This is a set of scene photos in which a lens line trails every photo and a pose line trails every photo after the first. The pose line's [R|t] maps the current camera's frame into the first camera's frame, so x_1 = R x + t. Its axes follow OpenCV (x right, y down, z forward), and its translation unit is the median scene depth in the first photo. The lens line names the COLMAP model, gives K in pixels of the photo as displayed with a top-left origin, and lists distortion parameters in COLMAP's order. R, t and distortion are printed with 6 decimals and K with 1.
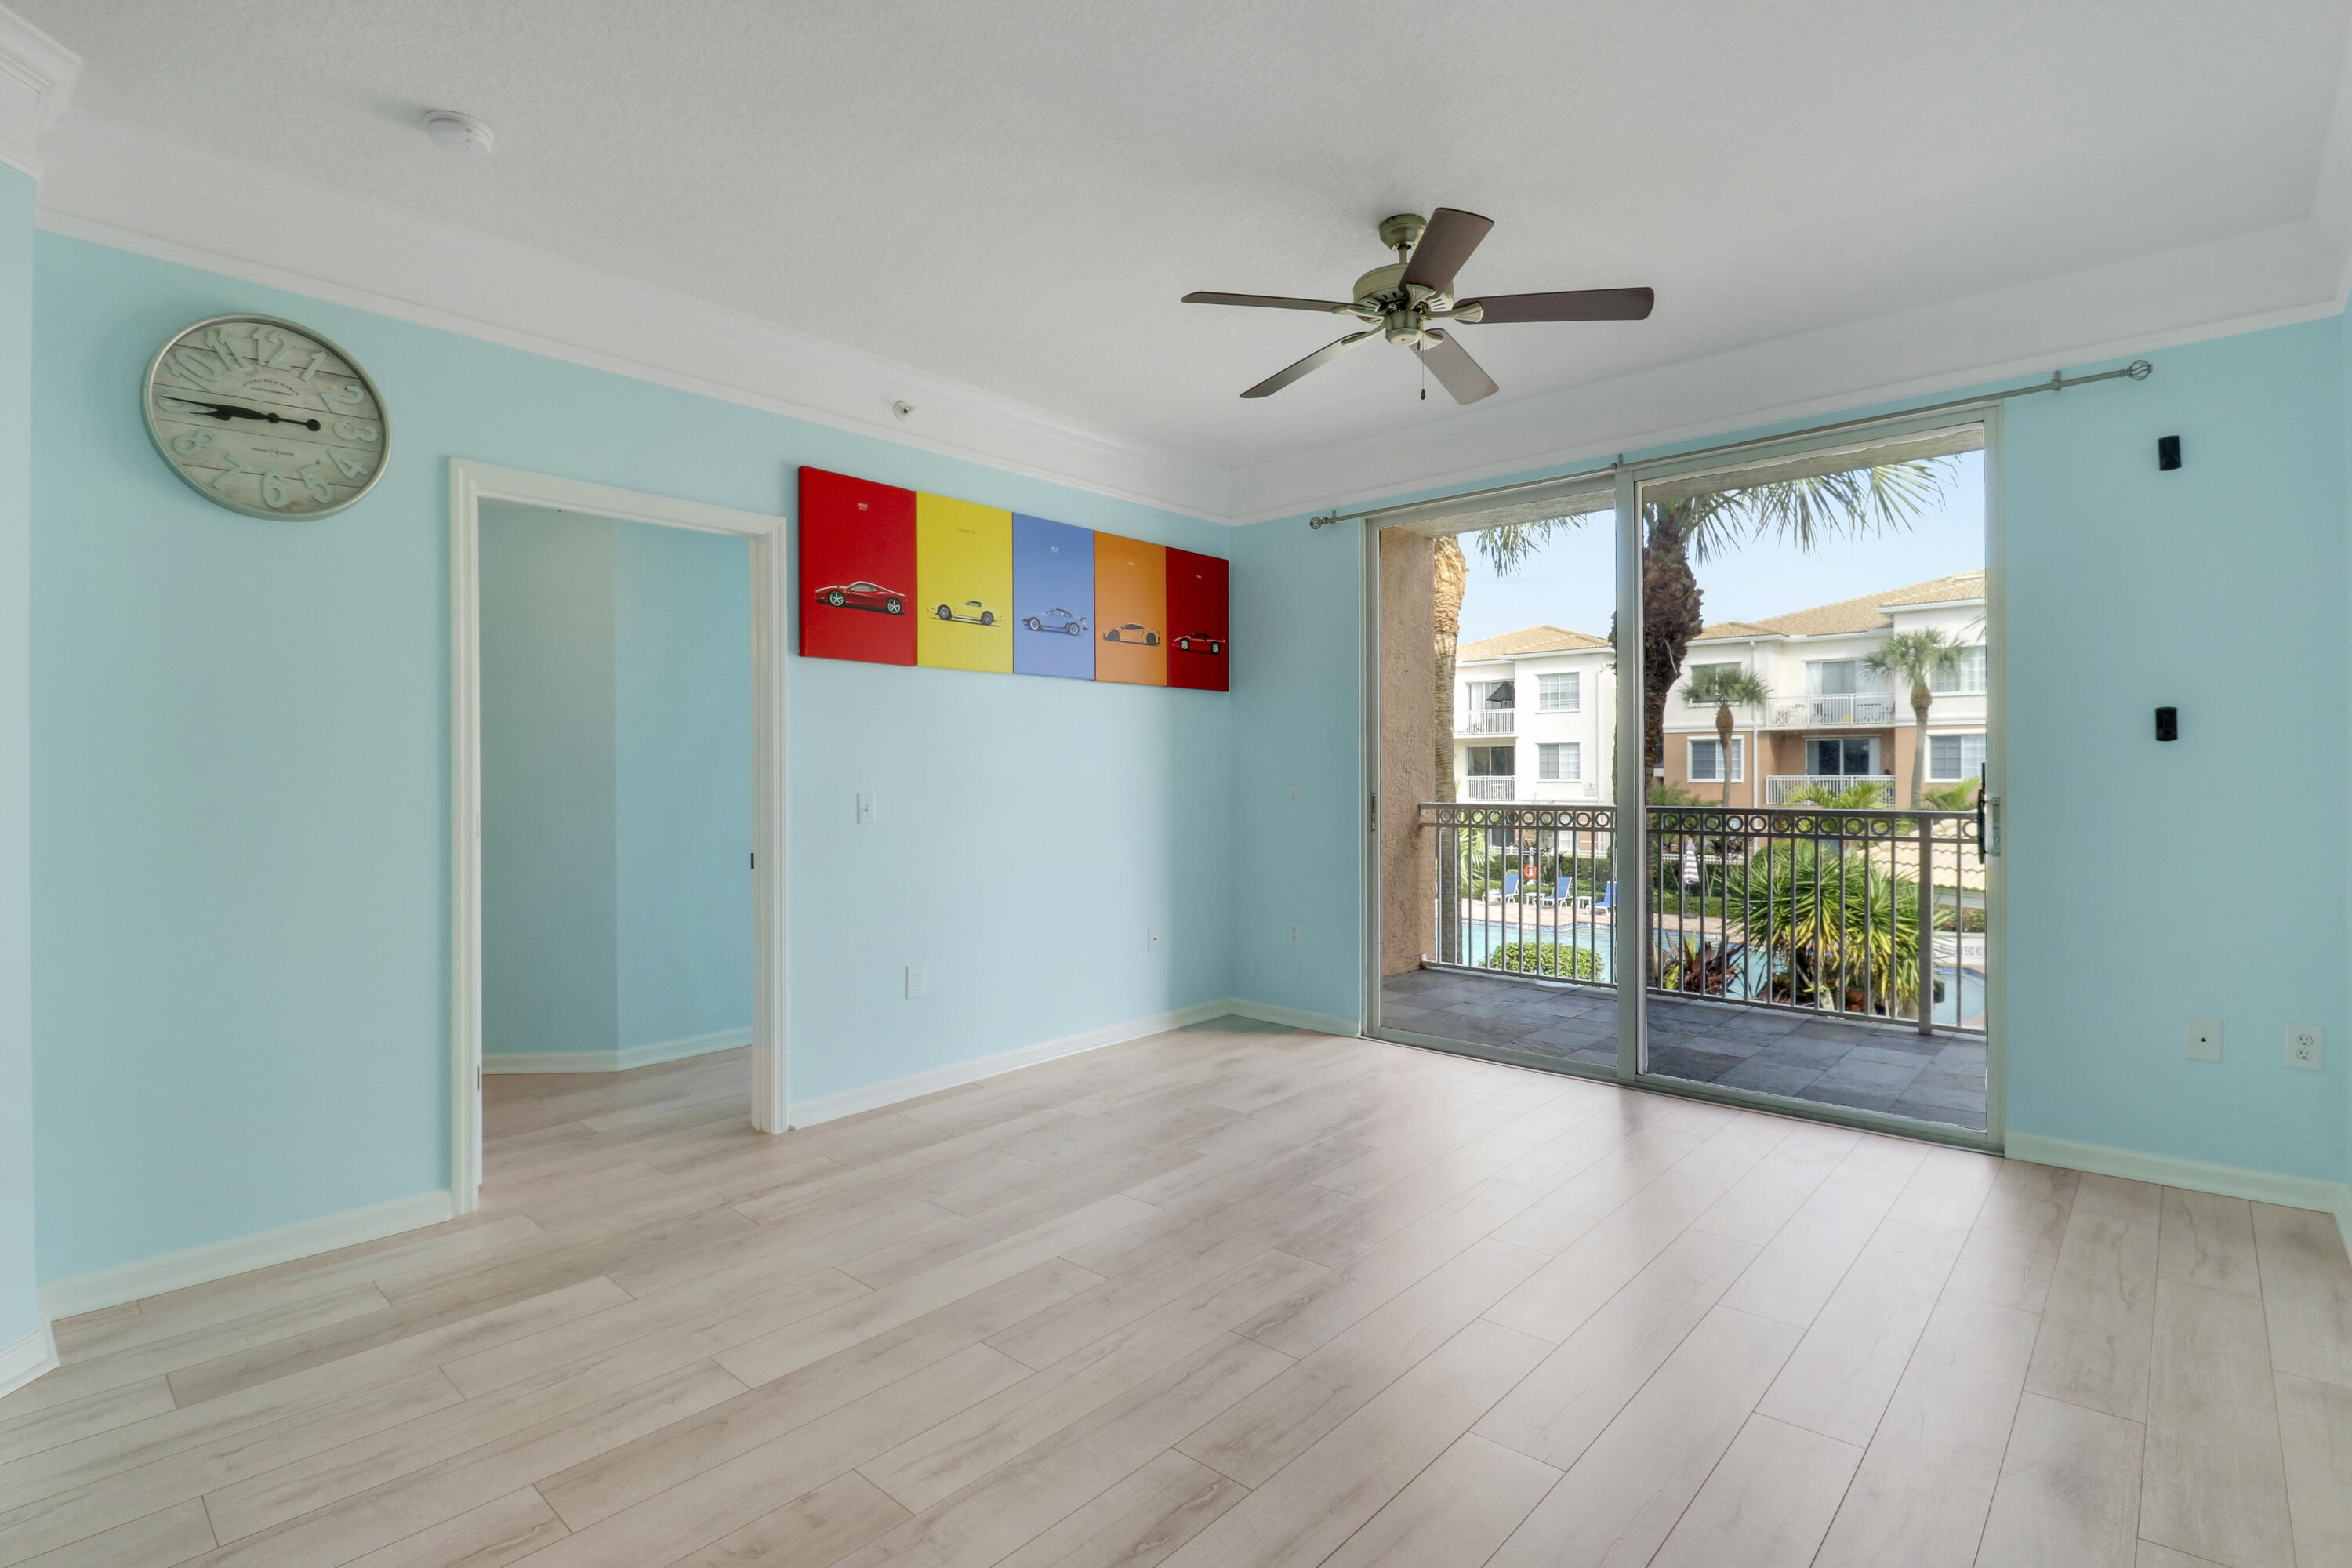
lens RADIAL K [[1103.3, 0, 1205.6], [0, 1103.3, 790.3], [0, 0, 1]] dist [0.000655, -0.009766]
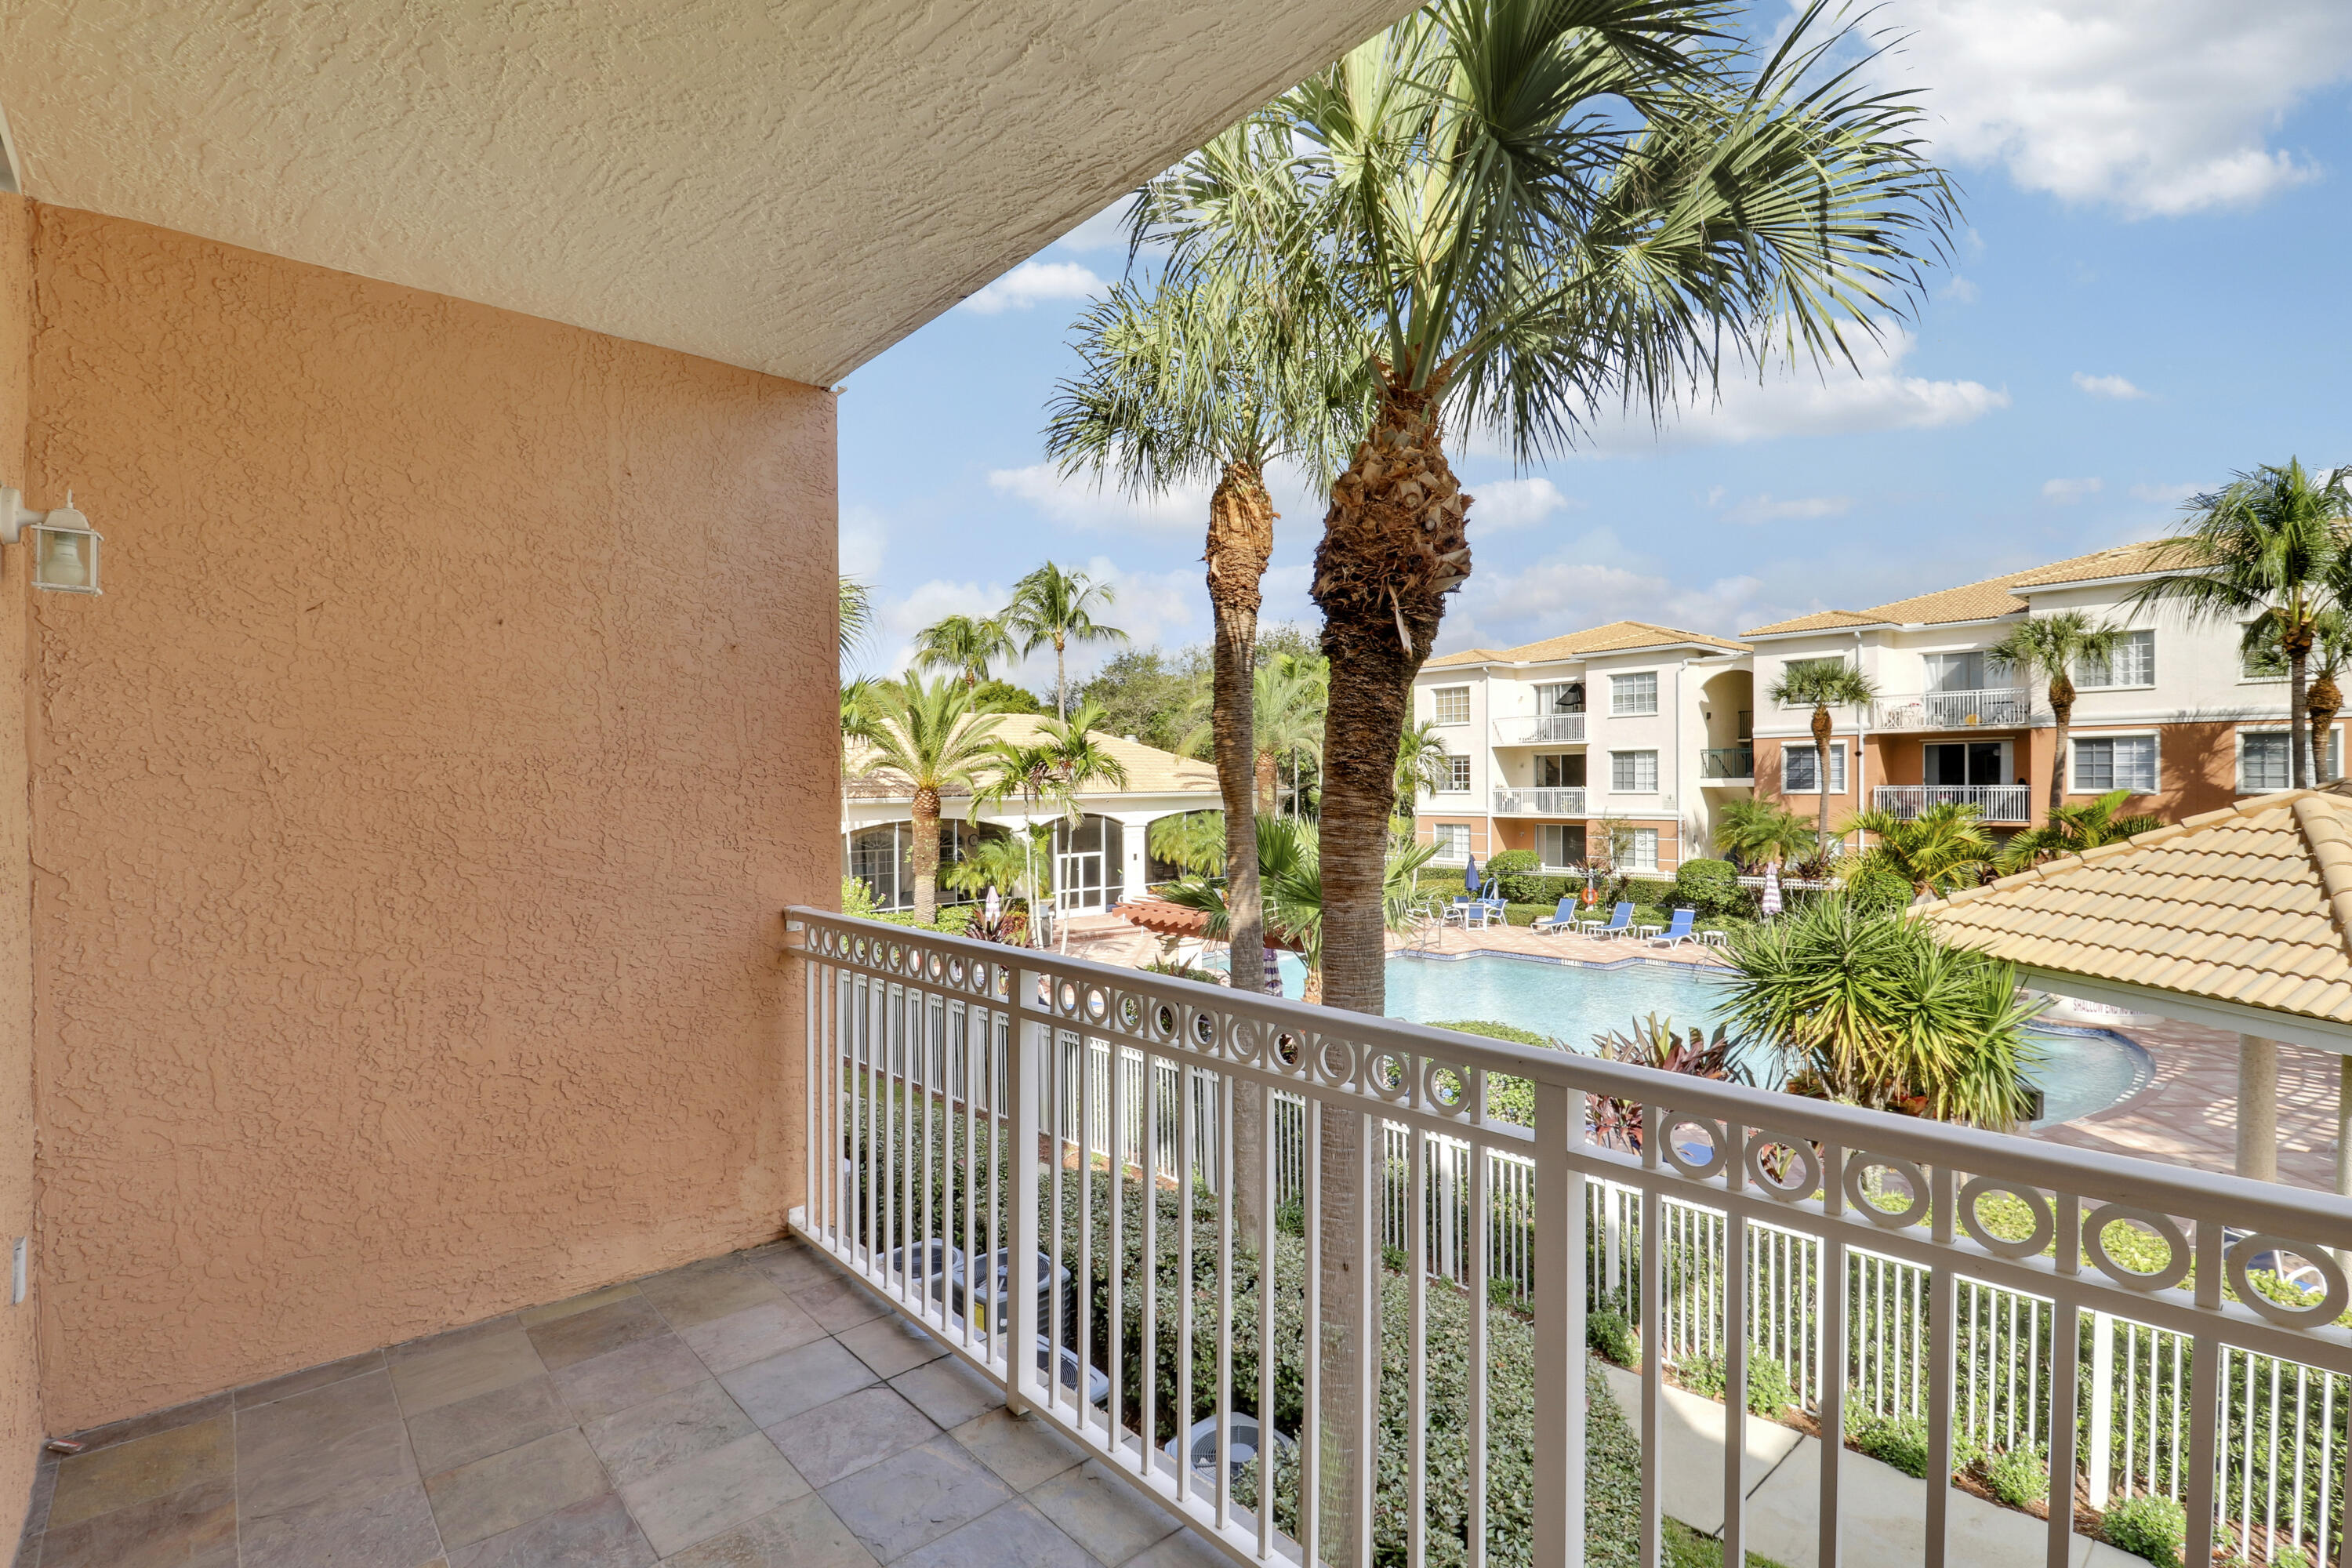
lens RADIAL K [[1103.3, 0, 1180.0], [0, 1103.3, 805.2], [0, 0, 1]] dist [0.000655, -0.009766]
pose [[0.993611, -0.005018, -0.112749, 0.609633], [0.005583, 0.999973, 0.004698, -0.050961], [0.112722, -0.005298, 0.993612, 0.721999]]
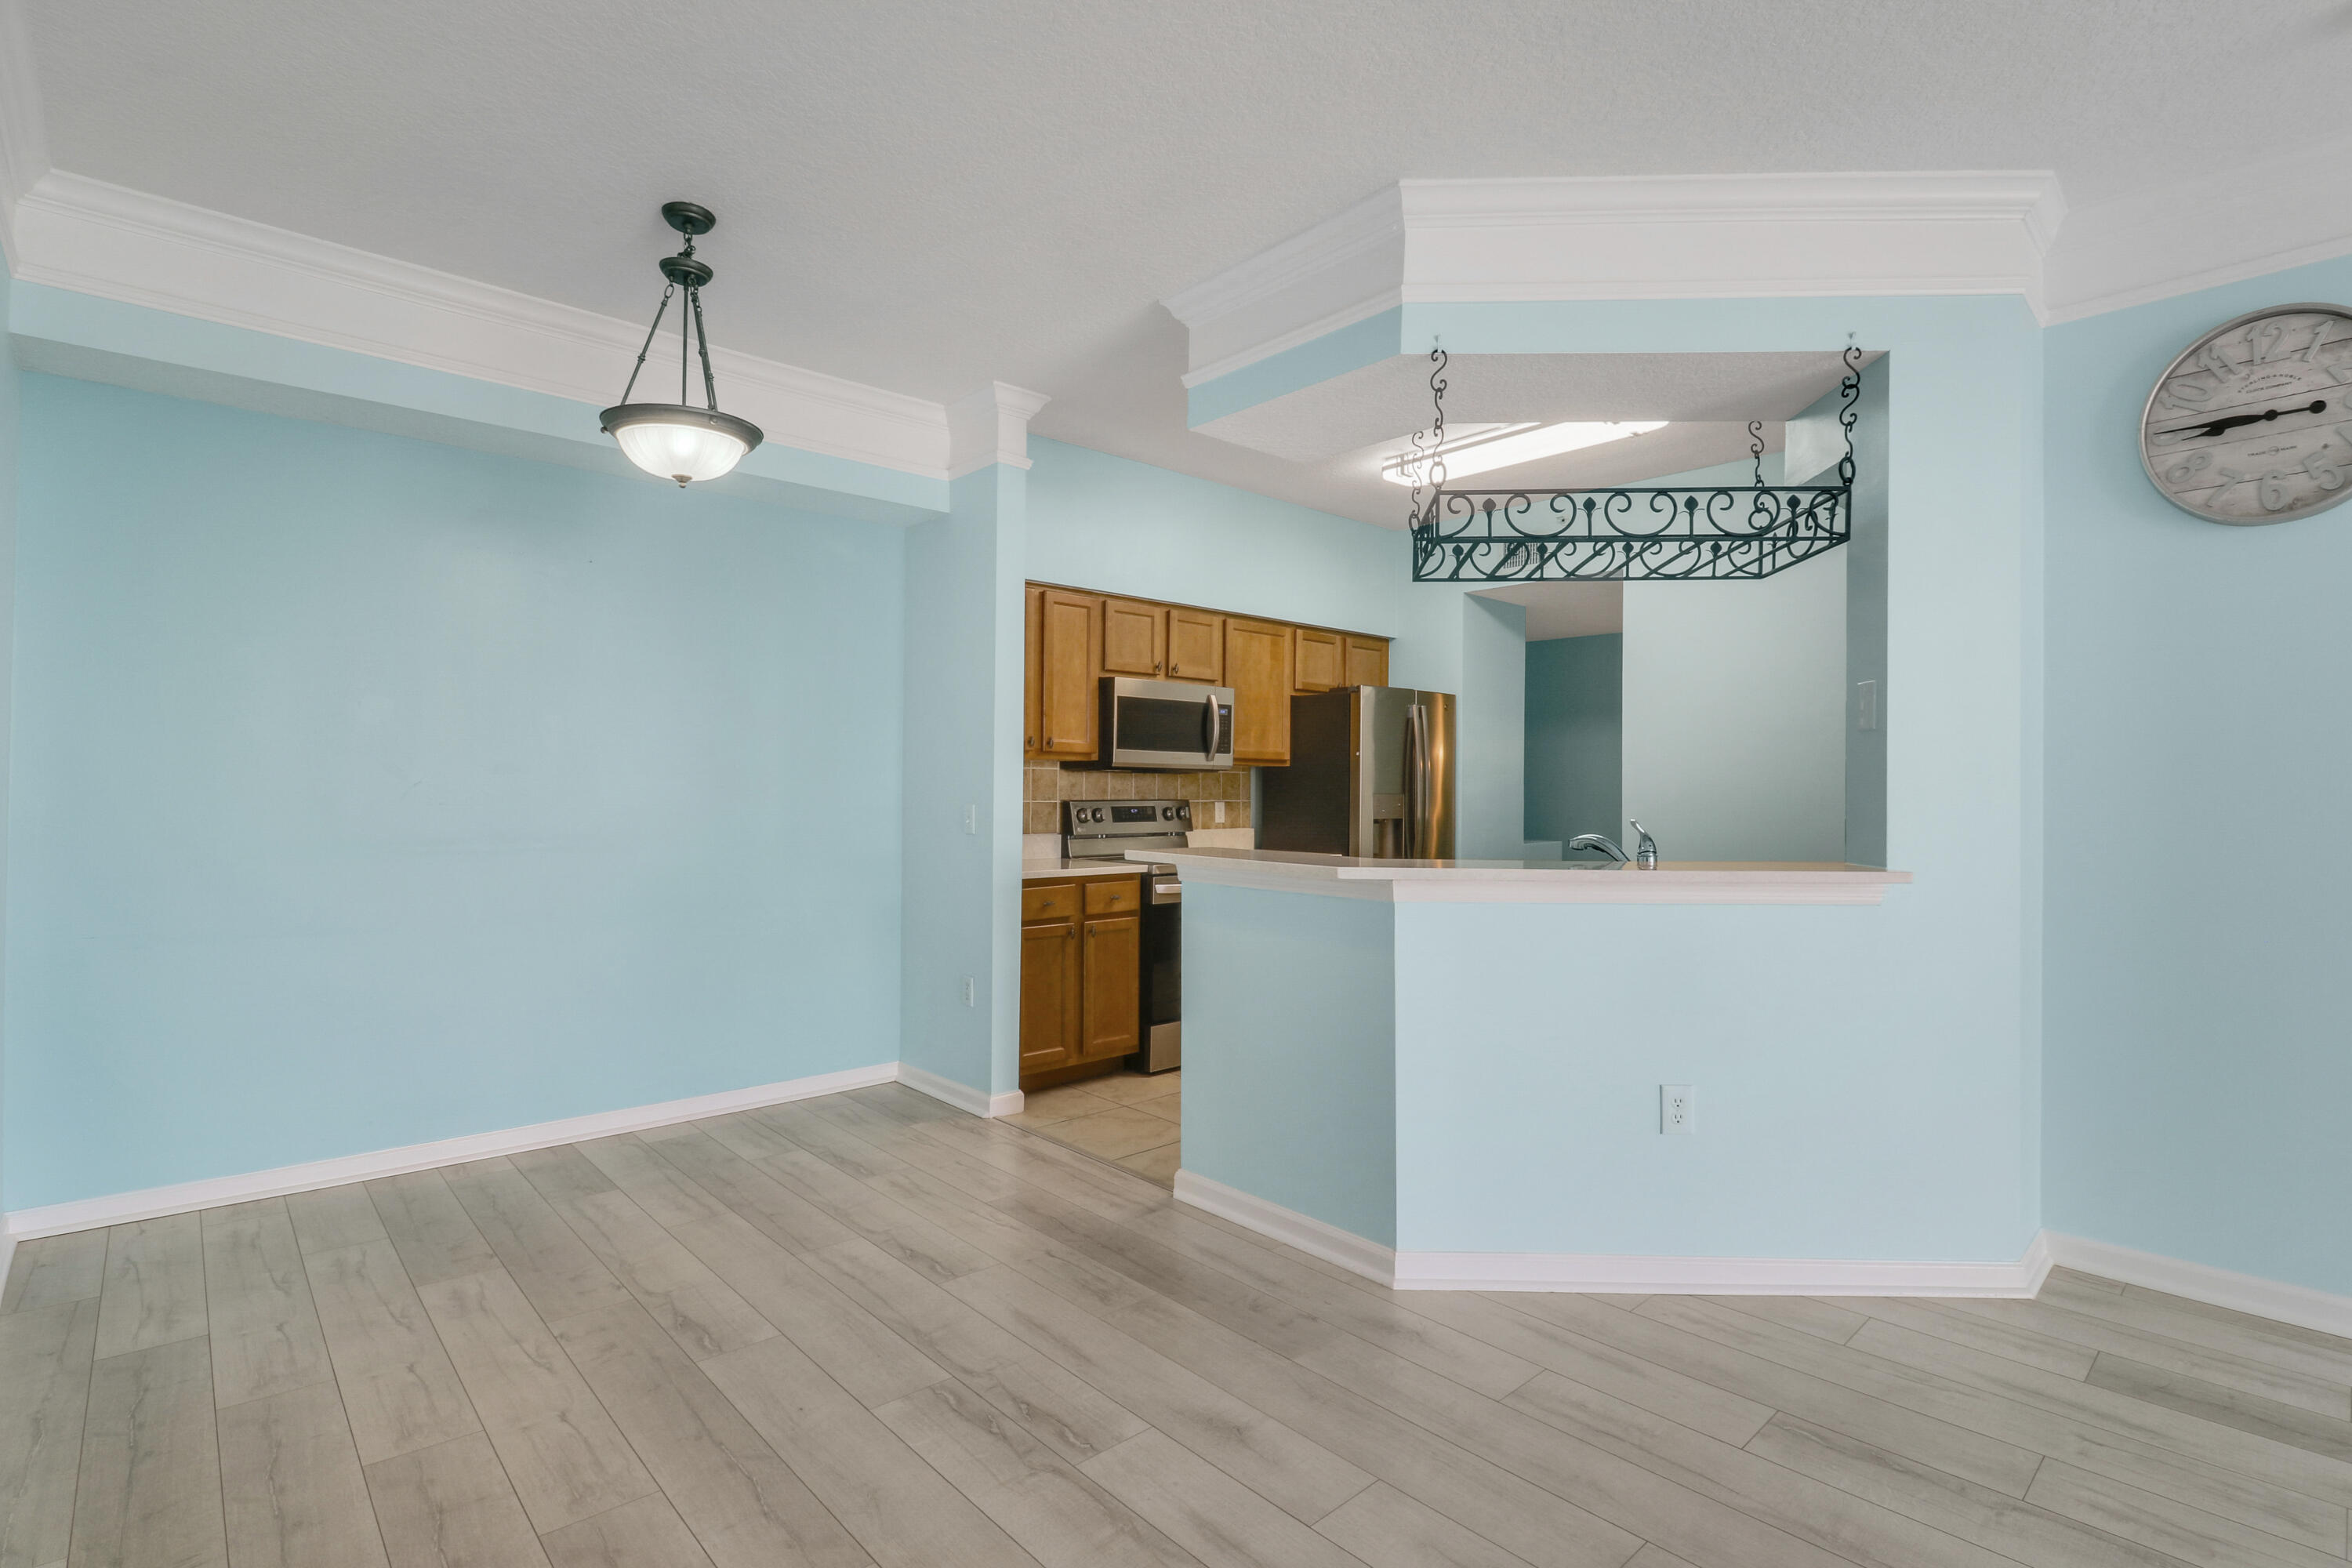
lens RADIAL K [[1103.3, 0, 1187.2], [0, 1103.3, 782.6], [0, 0, 1]] dist [0.000655, -0.009766]
pose [[-0.107903, -0.003493, -0.994155, 0.088354], [-0.023396, 0.999726, -0.000973, -0.000115], [0.993886, 0.023154, -0.107955, 0.088689]]
